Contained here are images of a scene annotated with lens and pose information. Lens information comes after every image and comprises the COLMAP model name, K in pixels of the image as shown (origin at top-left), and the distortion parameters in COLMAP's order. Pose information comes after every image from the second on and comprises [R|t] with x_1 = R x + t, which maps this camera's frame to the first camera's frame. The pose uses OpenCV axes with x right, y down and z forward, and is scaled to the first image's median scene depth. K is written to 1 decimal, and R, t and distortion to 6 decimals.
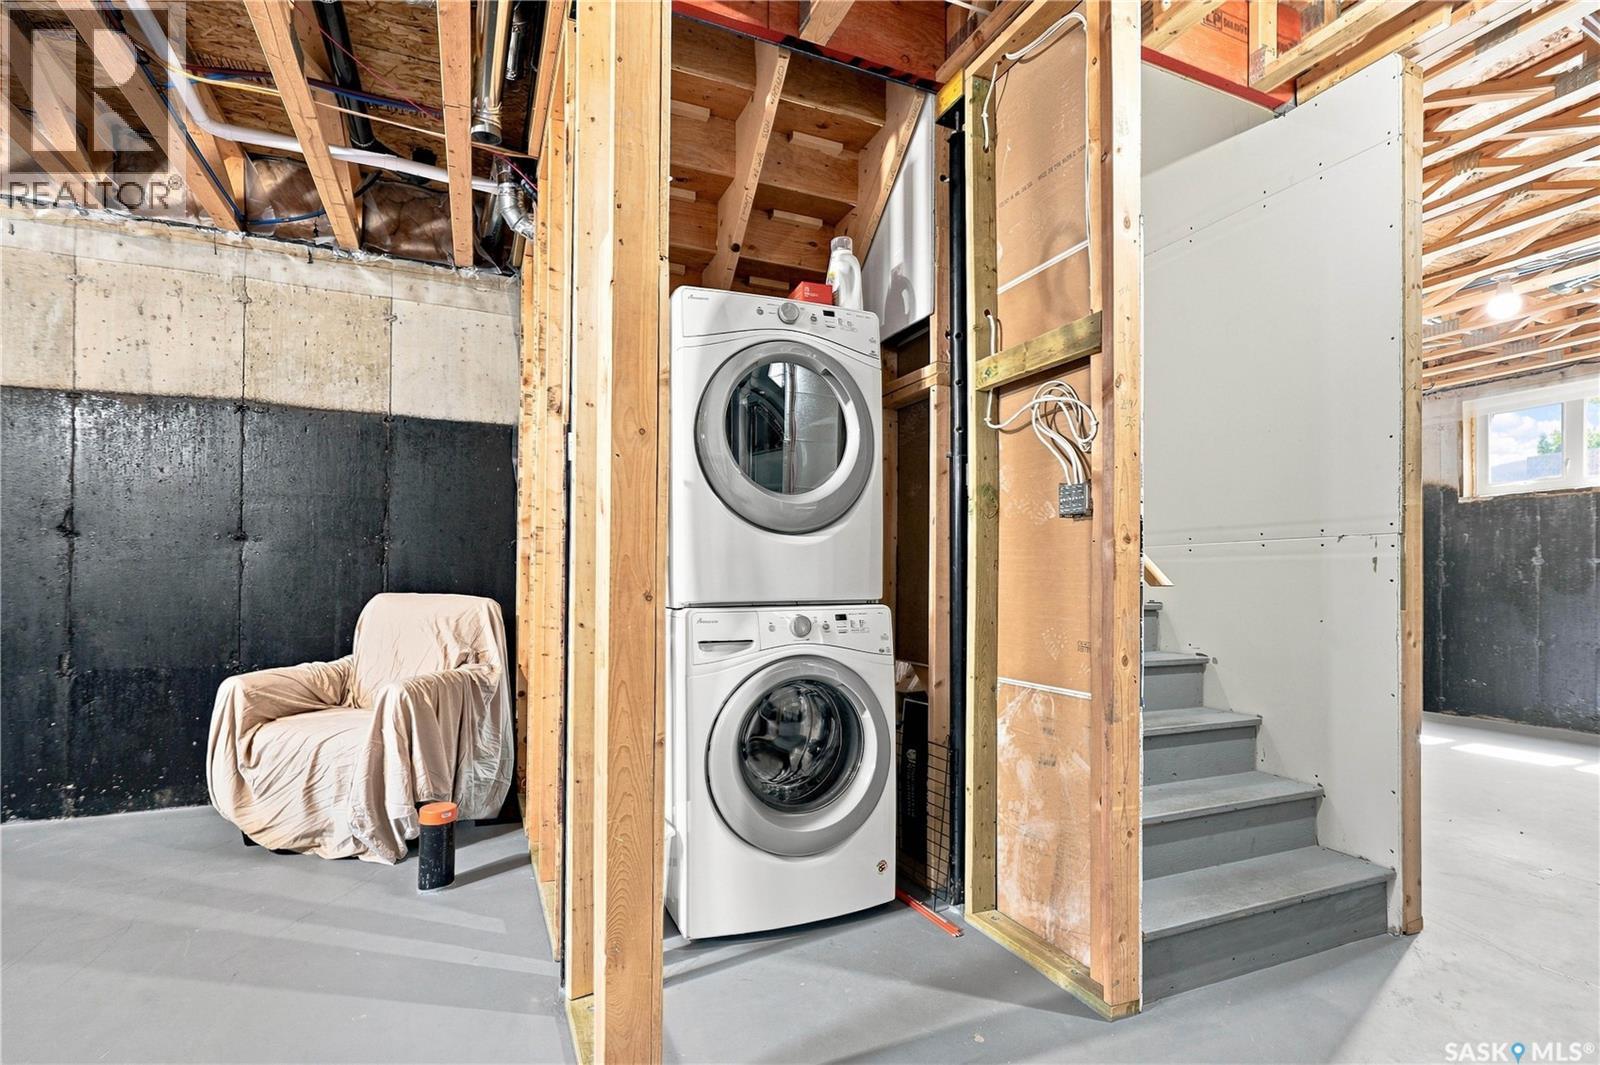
lens RADIAL K [[781.2, 0, 817.0], [0, 781.2, 556.6], [0, 0, 1]] dist [-0.003417, -0.000908]
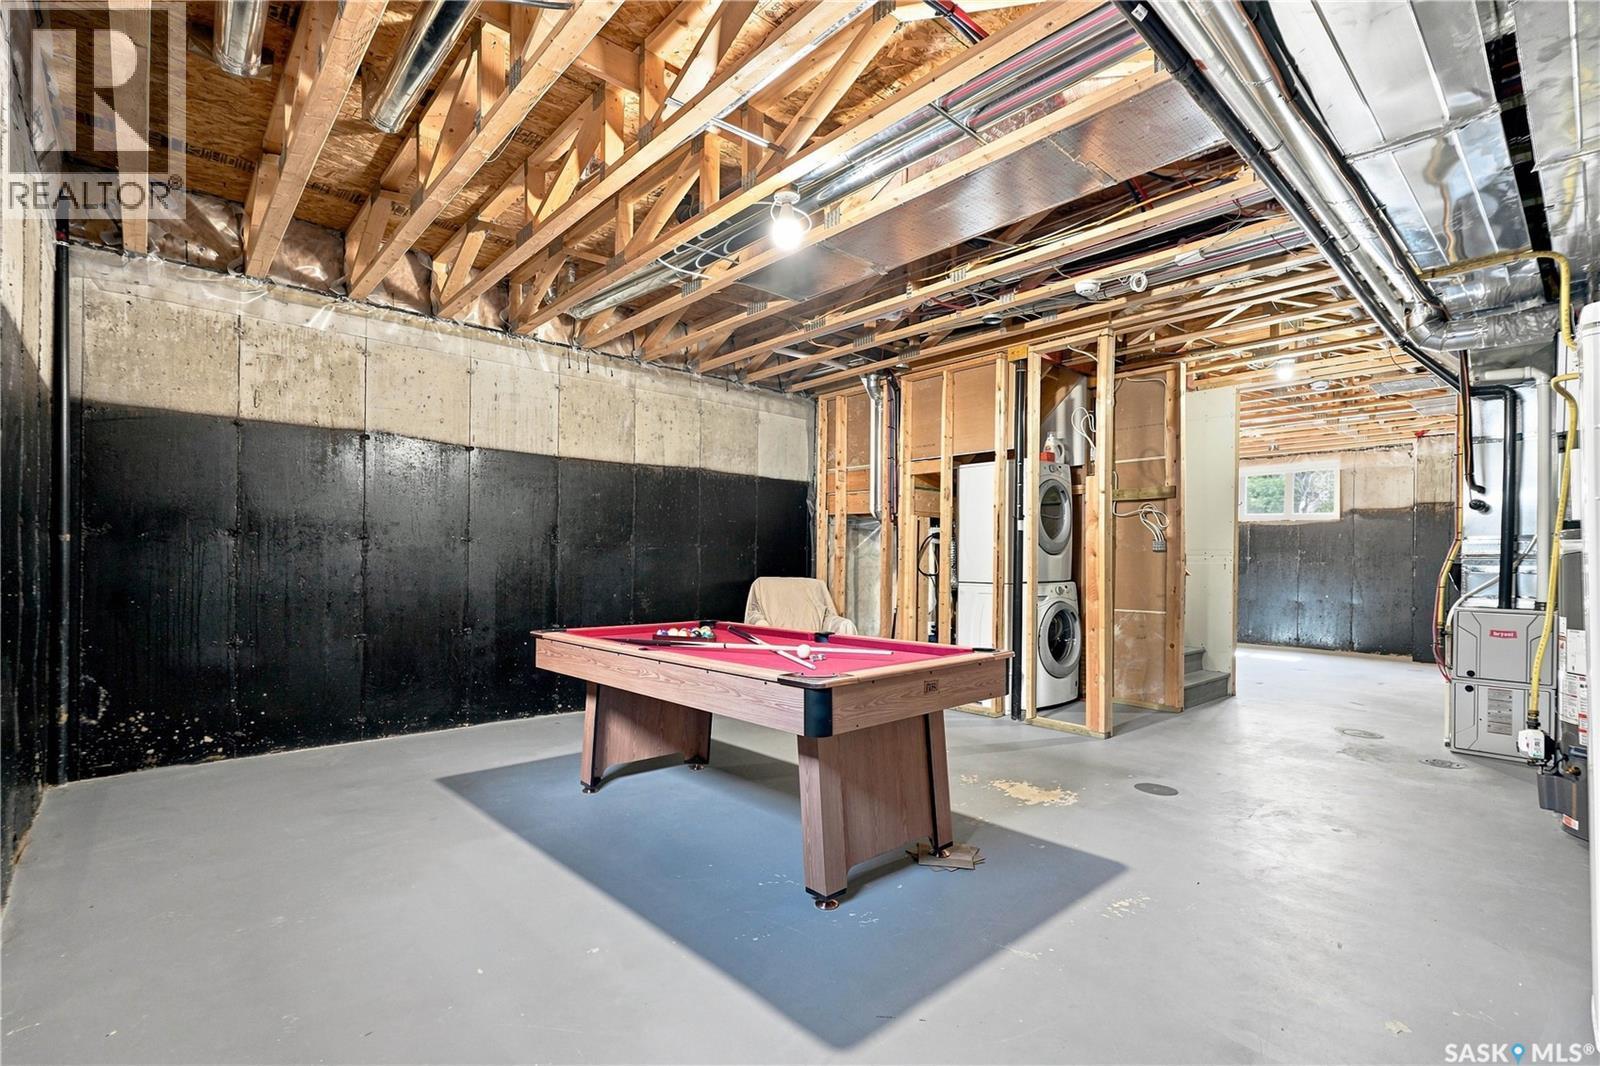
lens RADIAL K [[733.8, 0, 798.1], [0, 733.8, 549.7], [0, 0, 1]] dist [-0.000353, 0.000106]
pose [[0.950590, 0.007706, 0.310353, -1.082778], [-0.018514, 0.999320, 0.031895, -0.073563], [-0.309896, -0.036065, 0.950086, -0.708378]]
